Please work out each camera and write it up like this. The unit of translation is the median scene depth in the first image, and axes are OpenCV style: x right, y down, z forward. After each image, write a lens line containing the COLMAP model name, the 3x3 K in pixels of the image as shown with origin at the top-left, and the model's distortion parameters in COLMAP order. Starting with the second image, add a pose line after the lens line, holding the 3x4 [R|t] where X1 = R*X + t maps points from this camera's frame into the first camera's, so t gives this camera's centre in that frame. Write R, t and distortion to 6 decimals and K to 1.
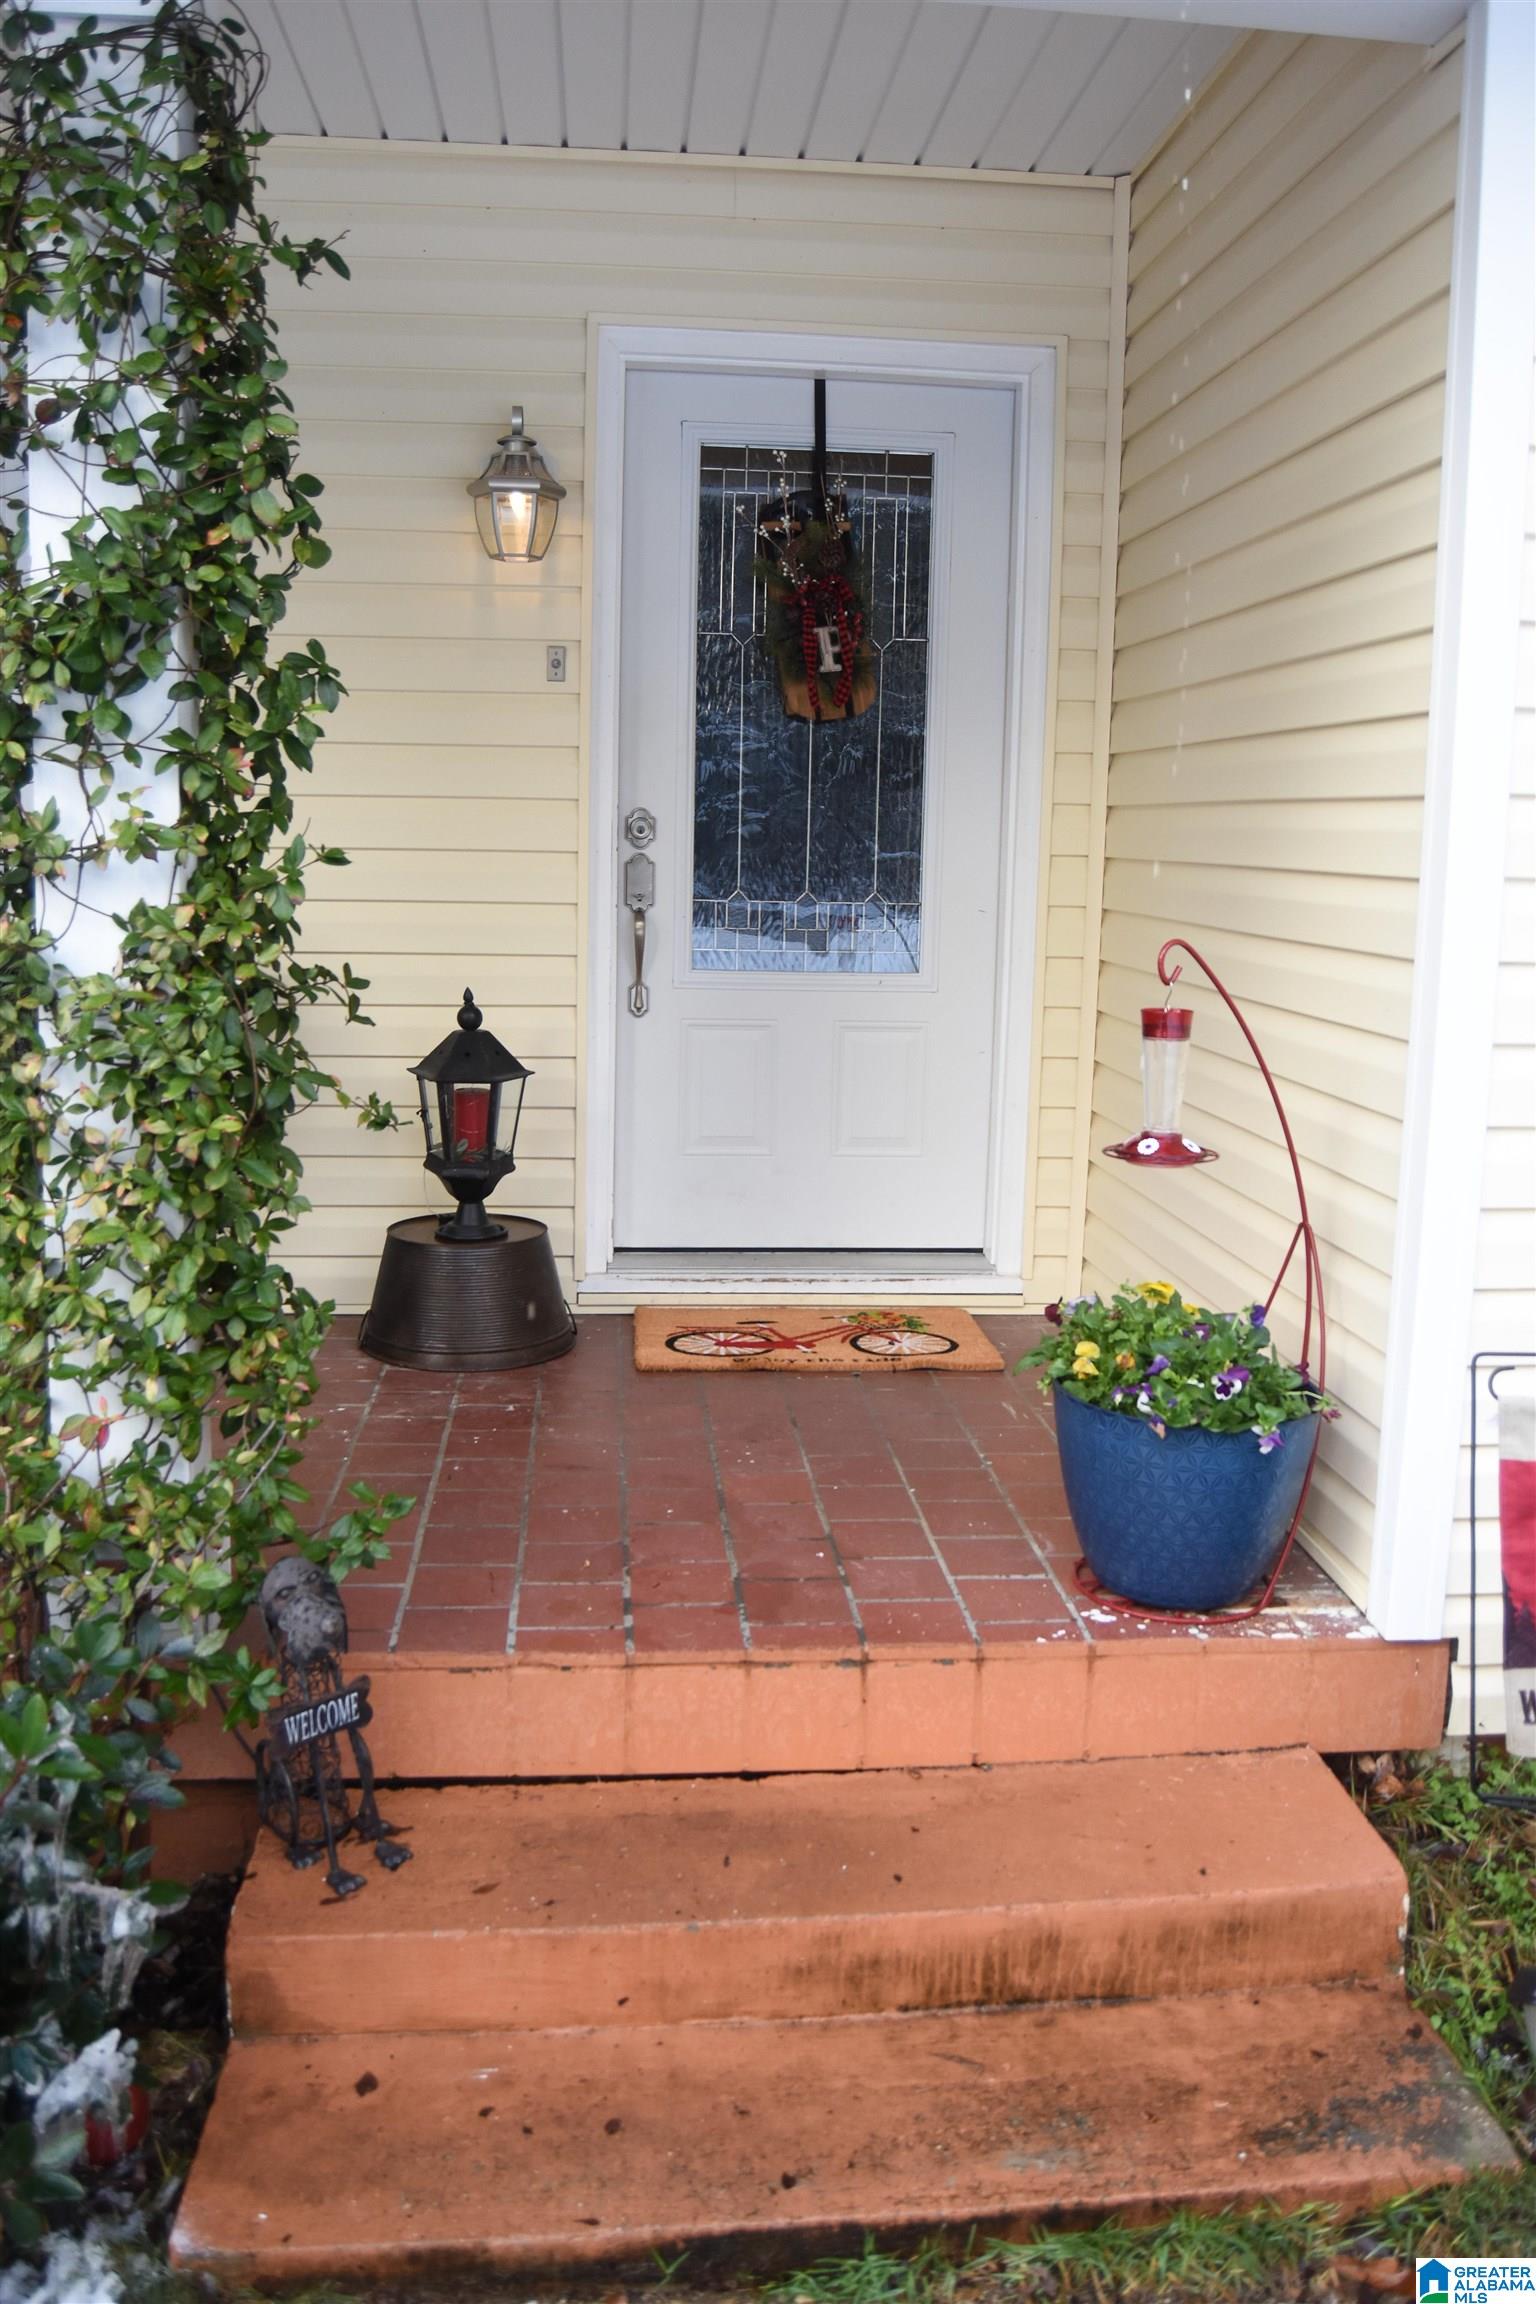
lens RADIAL K [[1816.9, 0, 767.9], [0, 1816.9, 1107.1], [0, 0, 1]] dist [-0.099386, 0.041573]
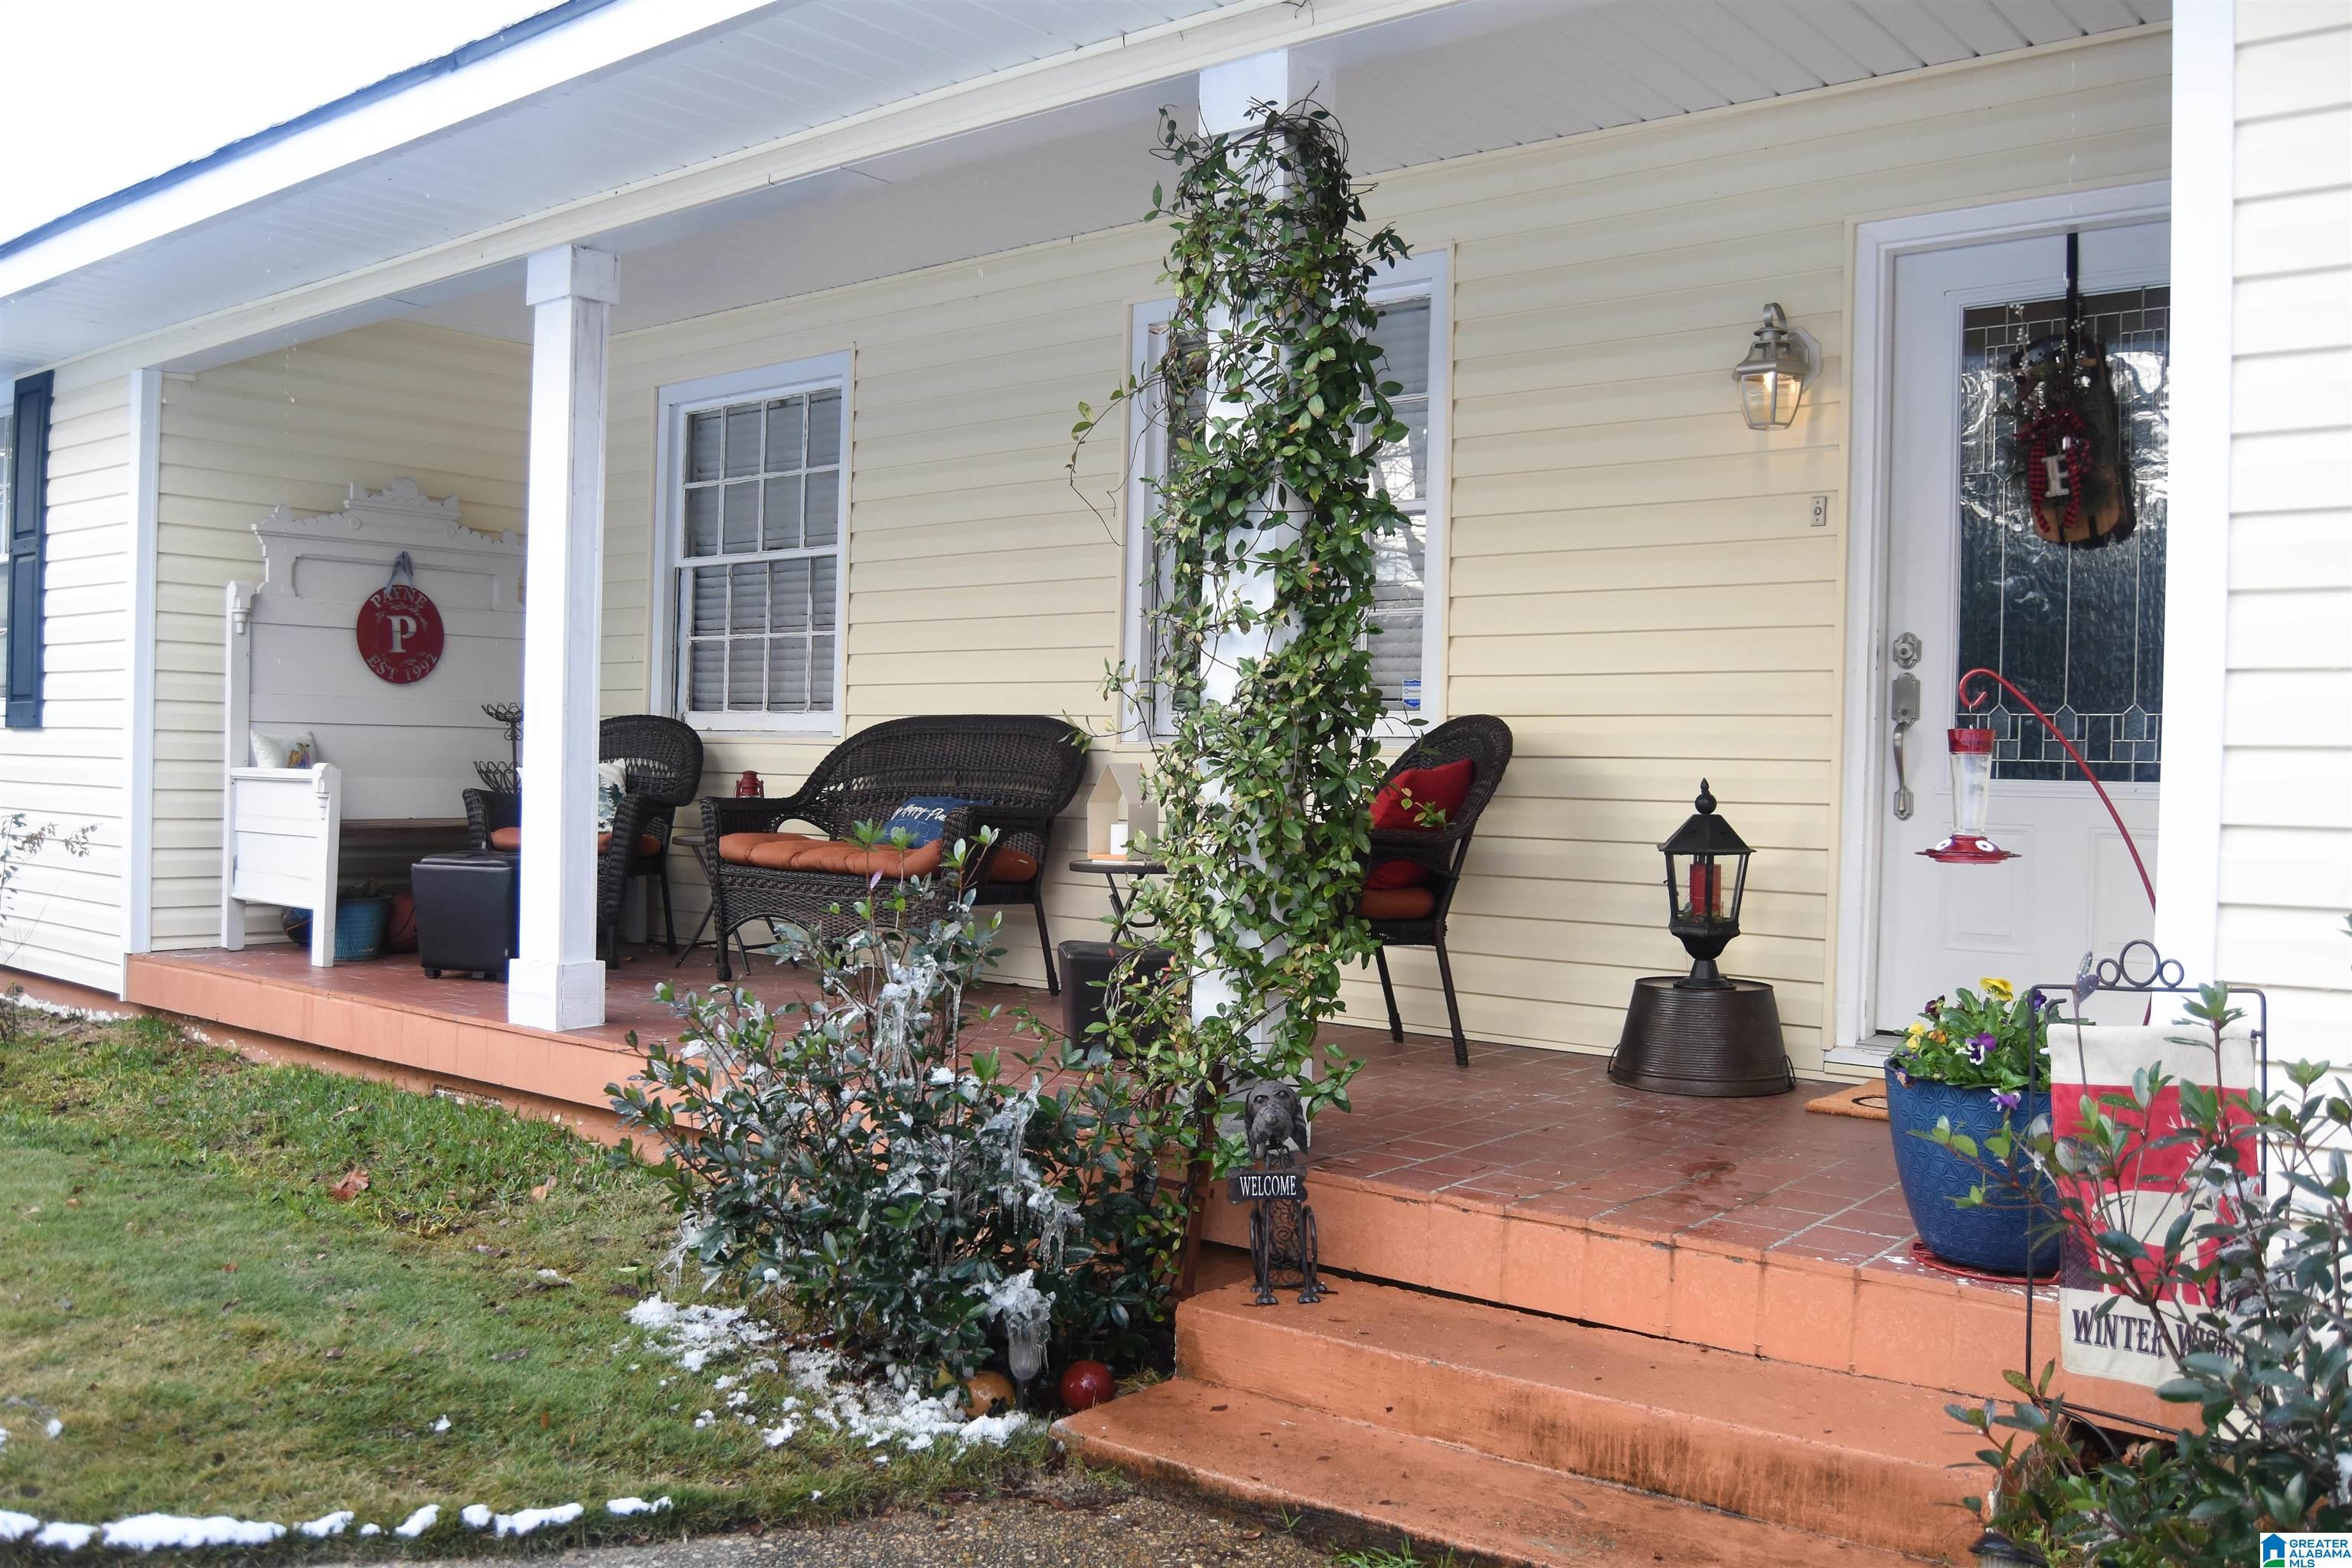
lens RADIAL K [[1854.7, 0, 1176.0], [0, 1854.7, 784.0], [0, 0, 1]] dist [-0.099386, 0.041573]
pose [[0.723431, 0.002103, -0.690394, 0.685015], [-0.100232, 0.989721, -0.102013, 0.157504], [0.683083, 0.142998, 0.716205, -0.186539]]
